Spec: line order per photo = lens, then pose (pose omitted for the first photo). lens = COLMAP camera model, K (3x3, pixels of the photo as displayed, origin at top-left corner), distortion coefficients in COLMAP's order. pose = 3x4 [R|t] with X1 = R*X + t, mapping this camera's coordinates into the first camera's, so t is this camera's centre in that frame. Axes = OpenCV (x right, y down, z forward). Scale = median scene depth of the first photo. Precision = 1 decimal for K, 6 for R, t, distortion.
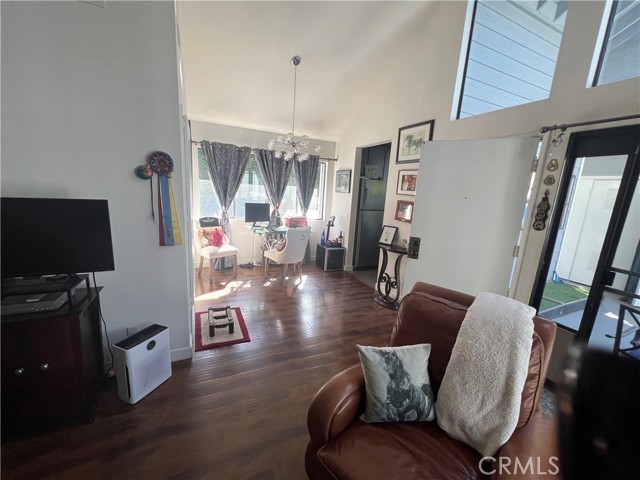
lens RADIAL K [[257.2, 0, 319.0], [0, 257.2, 237.5], [0, 0, 1]] dist [-0.000992, -0.000133]
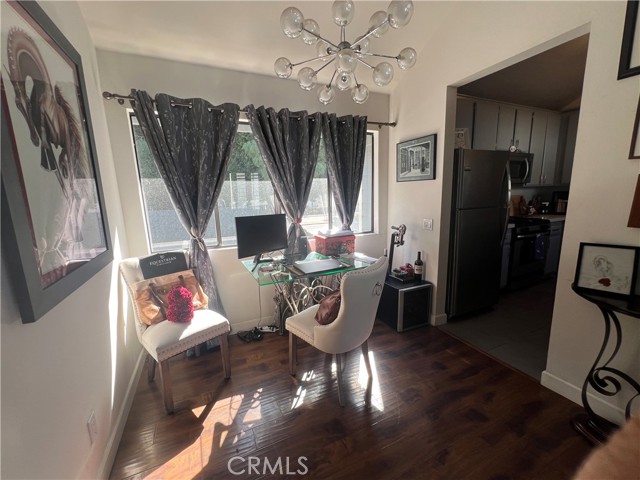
lens RADIAL K [[263.1, 0, 317.9], [0, 263.1, 238.9], [0, 0, 1]] dist [-0.001017, -0.000049]
pose [[0.995623, -0.089779, -0.025973, -0.125217], [0.089371, 0.995862, -0.016481, -0.072339], [0.027345, 0.014087, 0.999527, 0.512985]]
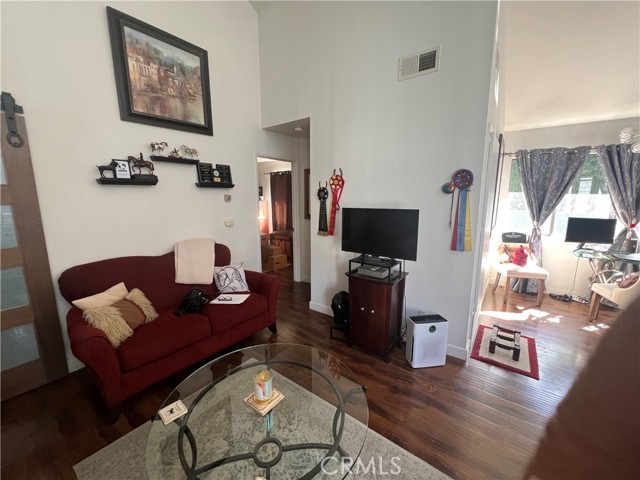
lens RADIAL K [[257.2, 0, 319.0], [0, 257.2, 237.5], [0, 0, 1]] dist [-0.000992, -0.000133]
pose [[0.465439, 0.082047, -0.881269, 0.056187], [-0.138245, 0.990212, 0.019177, 0.017631], [0.874217, 0.112905, 0.472226, -0.038457]]
